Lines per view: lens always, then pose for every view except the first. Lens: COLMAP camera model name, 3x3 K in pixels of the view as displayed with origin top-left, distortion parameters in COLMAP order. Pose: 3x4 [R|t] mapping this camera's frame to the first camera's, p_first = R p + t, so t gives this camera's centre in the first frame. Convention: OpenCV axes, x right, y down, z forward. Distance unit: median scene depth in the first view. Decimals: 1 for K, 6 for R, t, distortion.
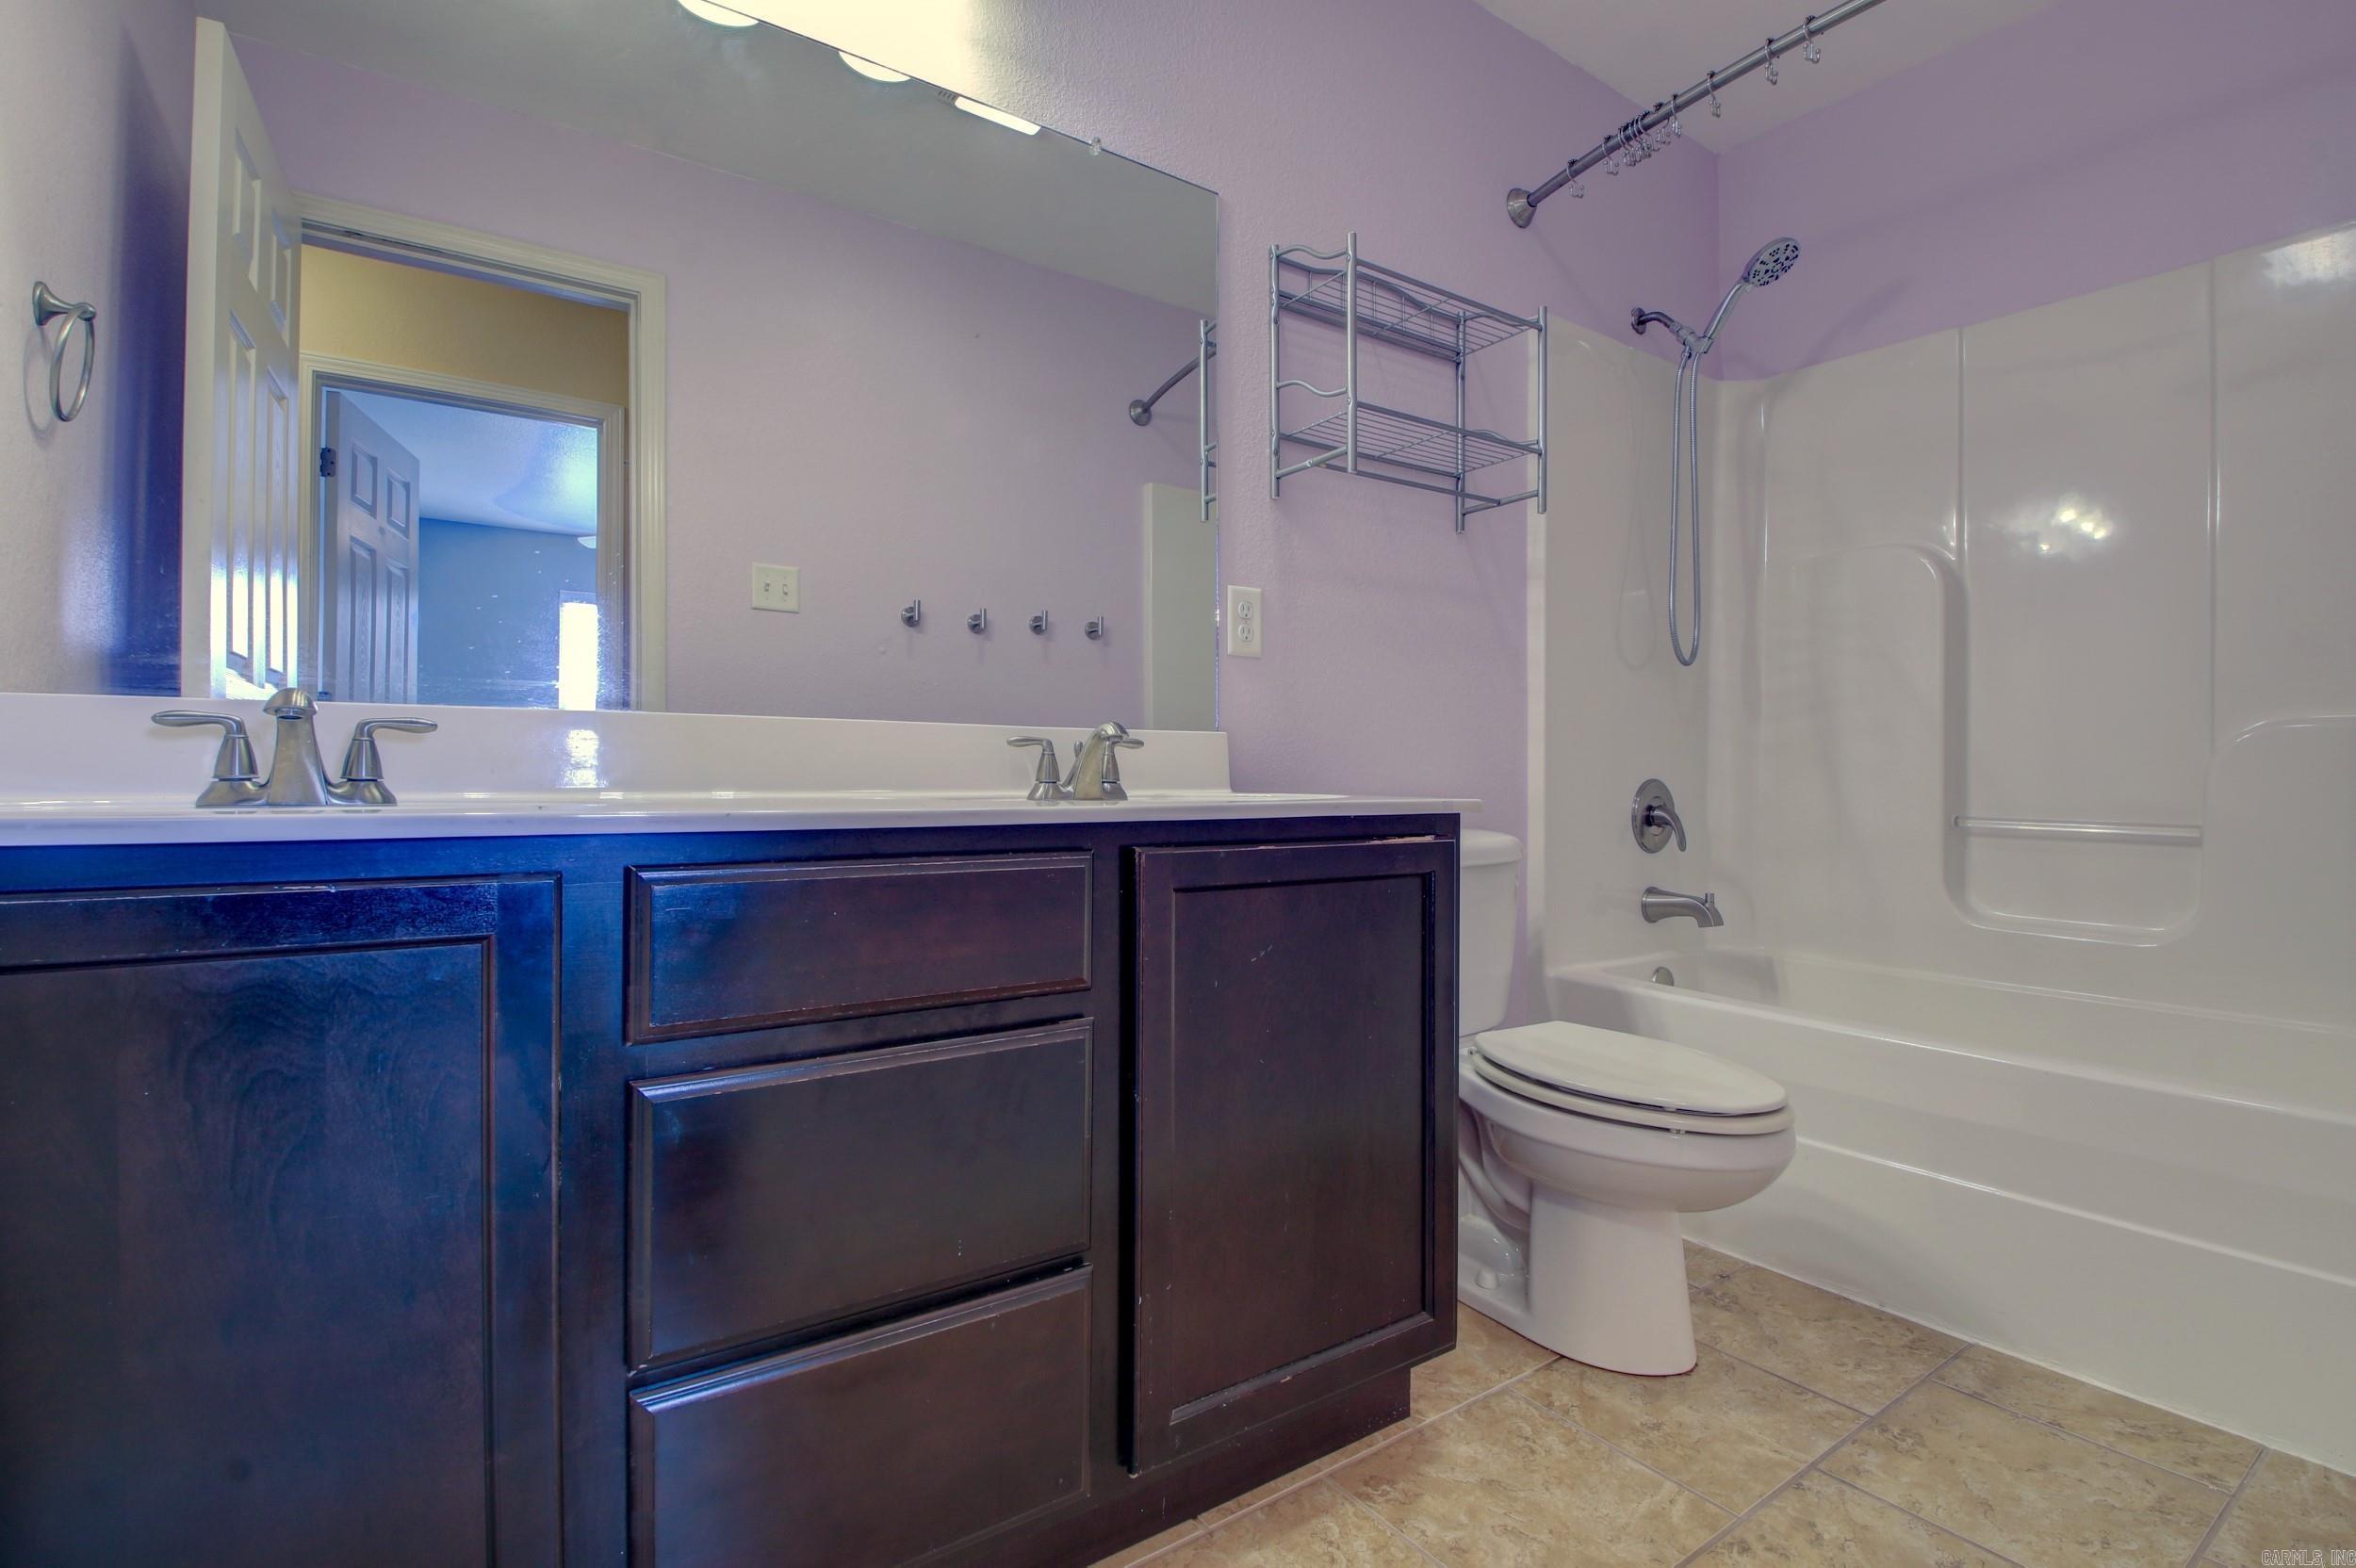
lens RADIAL K [[1091.8, 0, 1180.0], [0, 1091.8, 777.5], [0, 0, 1]] dist [0.001917, -0.017258]
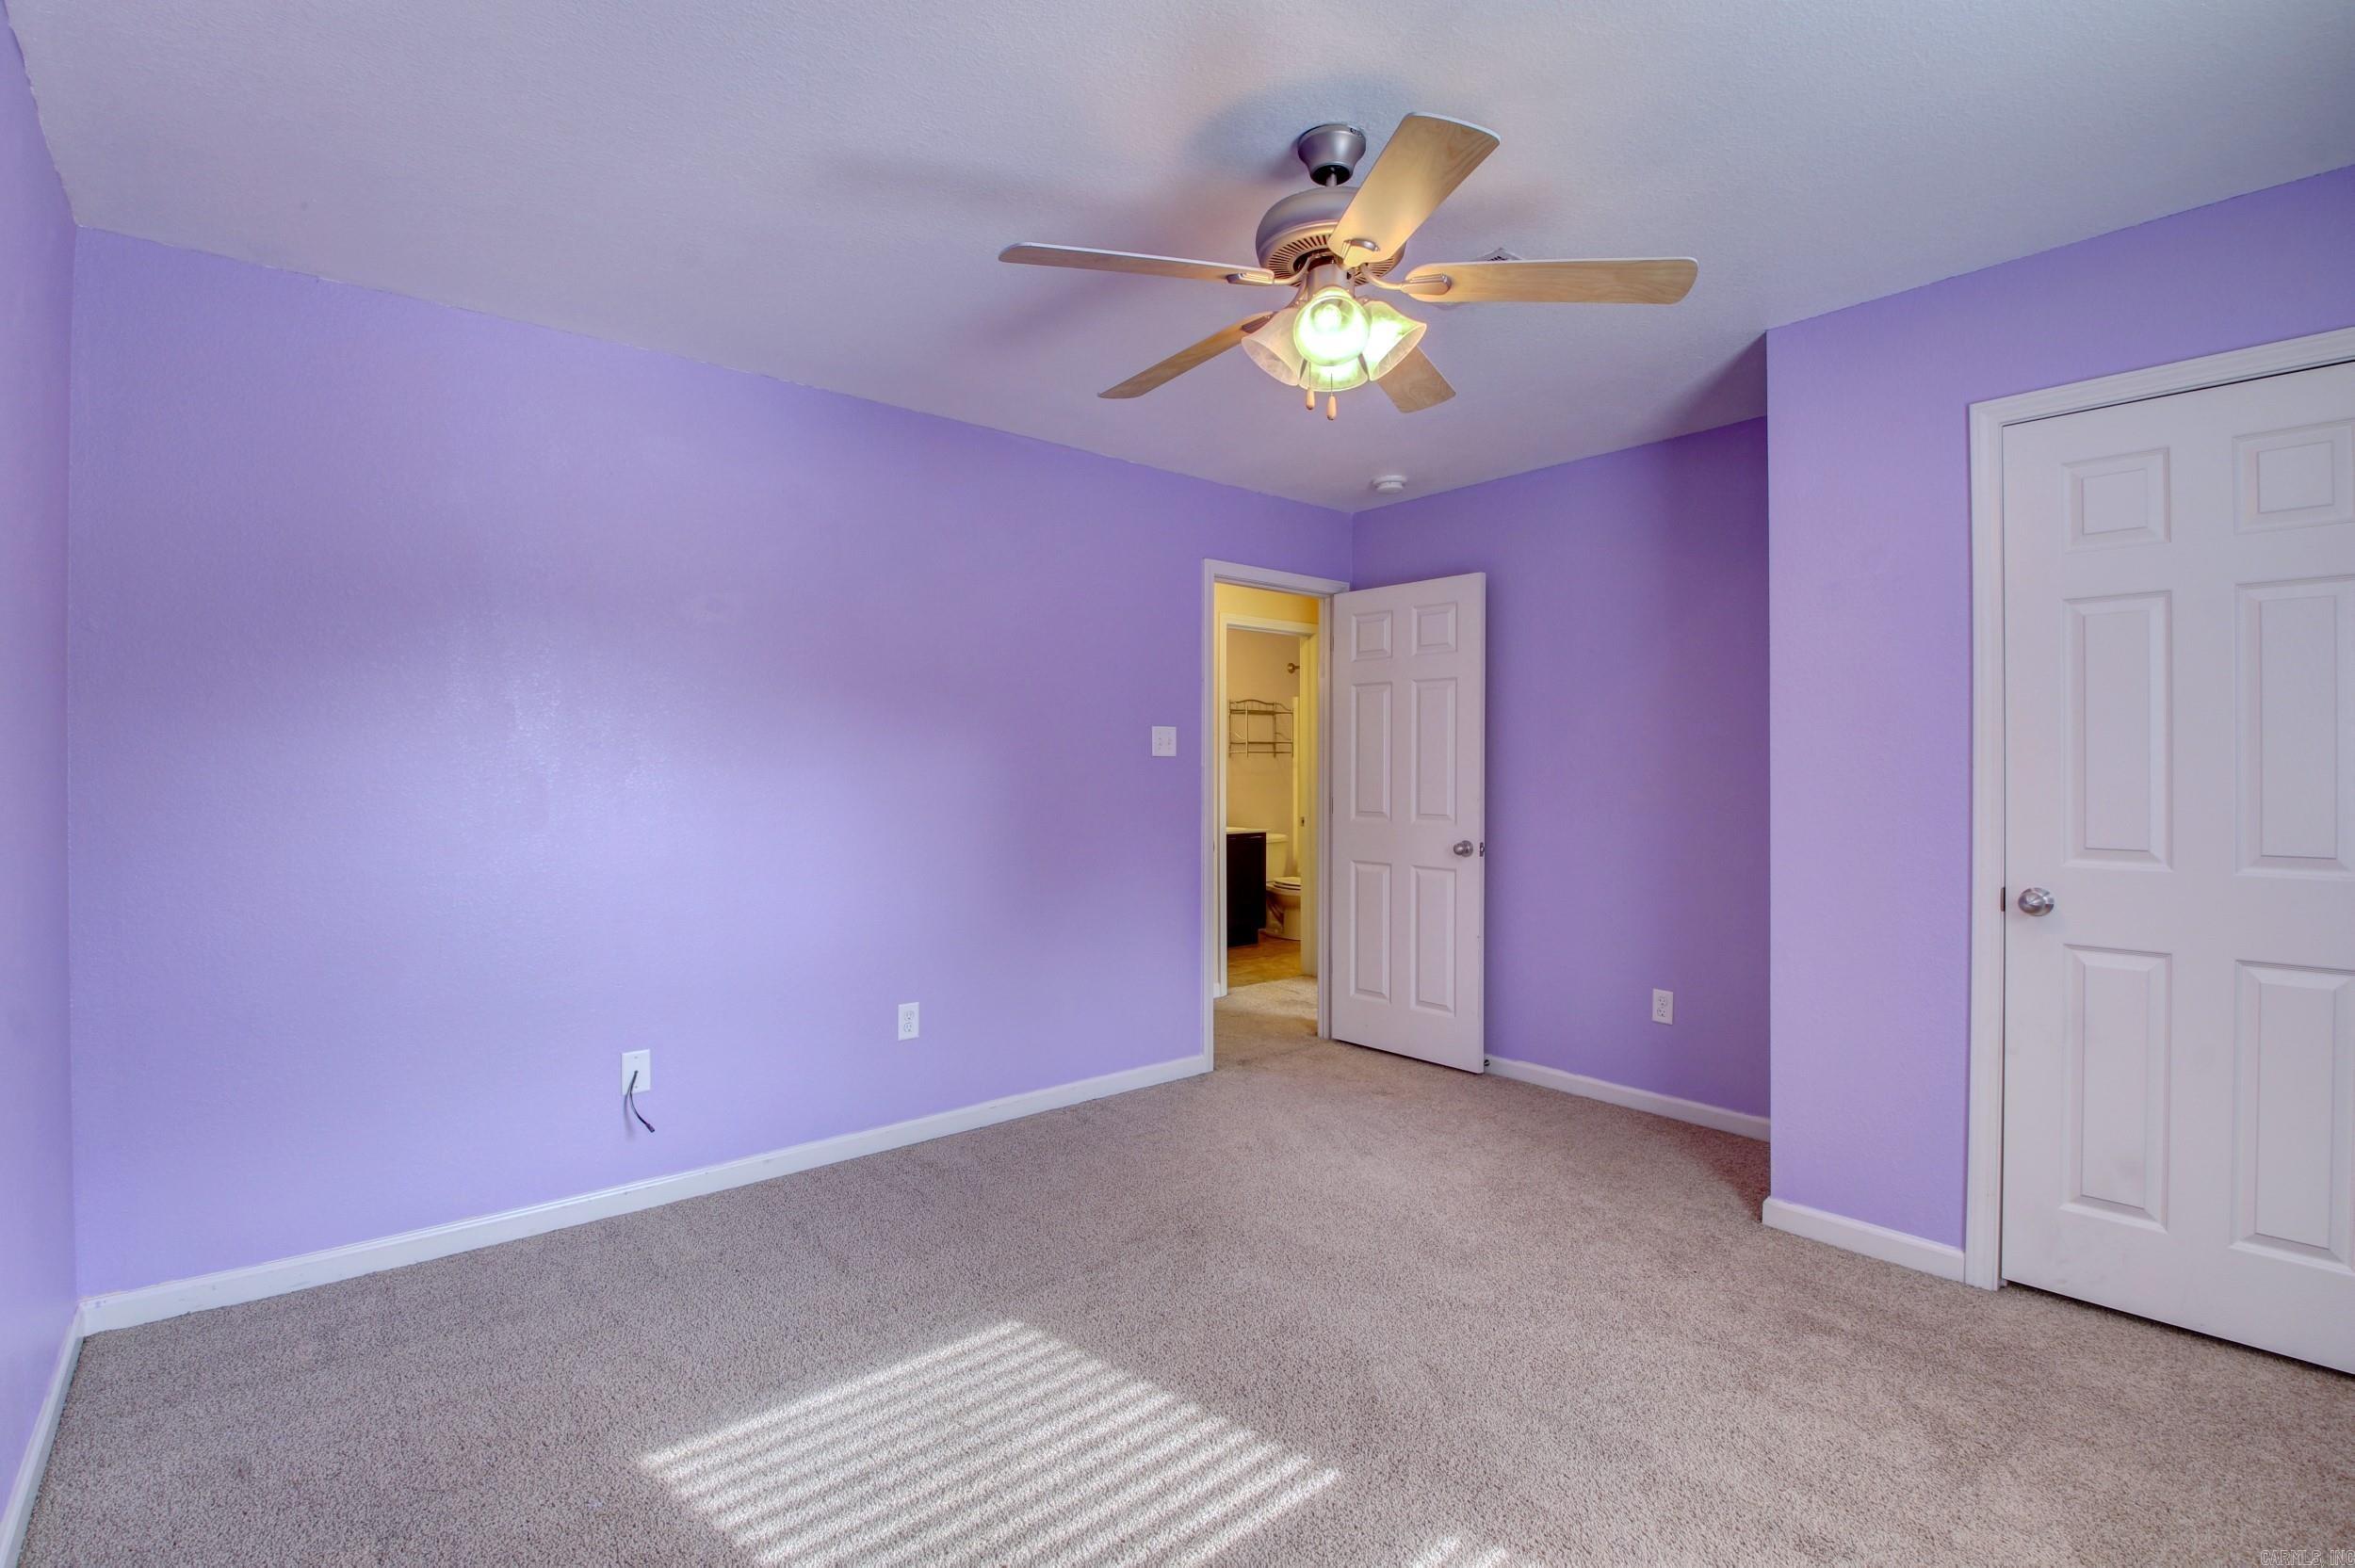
lens RADIAL K [[1091.2, 0, 1174.0], [0, 1091.2, 780.4], [0, 0, 1]] dist [0.001917, -0.017258]
pose [[0.993524, 0.003421, 0.113573, -0.654638], [-0.004306, 0.999962, 0.007554, -0.207753], [-0.113543, -0.007994, 0.993501, -3.457196]]
